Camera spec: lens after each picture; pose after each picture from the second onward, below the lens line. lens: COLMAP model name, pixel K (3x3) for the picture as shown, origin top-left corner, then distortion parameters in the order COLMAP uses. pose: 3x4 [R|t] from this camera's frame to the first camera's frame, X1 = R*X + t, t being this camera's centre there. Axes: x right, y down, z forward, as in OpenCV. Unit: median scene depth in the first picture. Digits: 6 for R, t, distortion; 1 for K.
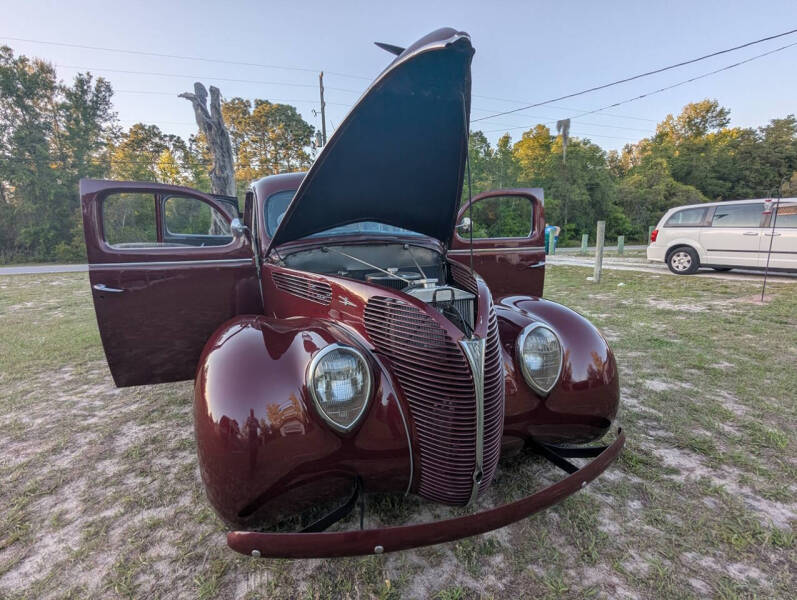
lens RADIAL K [[381.8, 0, 396.1], [0, 381.8, 303.2], [0, 0, 1]] dist [0.002713, 0.000354]
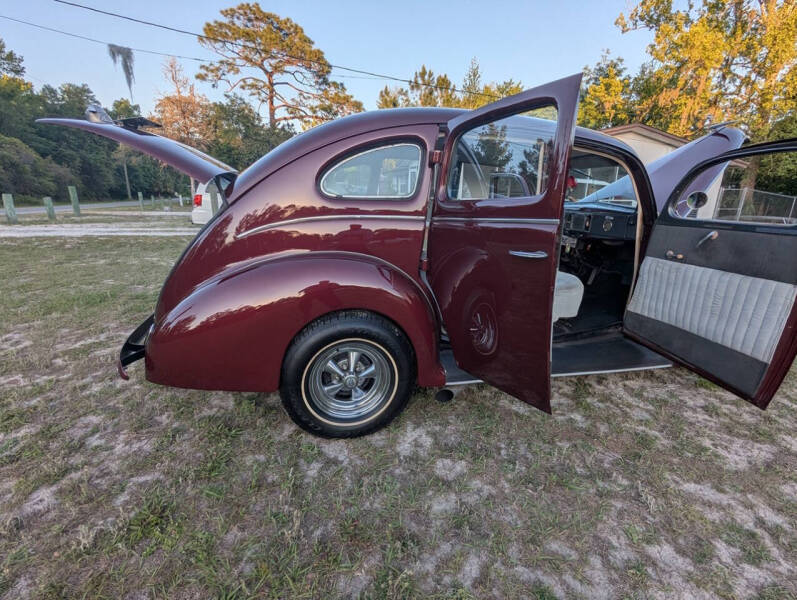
lens RADIAL K [[371.8, 0, 388.1], [0, 371.8, 311.1], [0, 0, 1]] dist [0.002534, 0.000460]
pose [[0.093027, -0.273015, 0.957501, -0.144637], [0.153440, 0.954115, 0.257141, -0.028347], [-0.983769, 0.122998, 0.130650, 0.160121]]
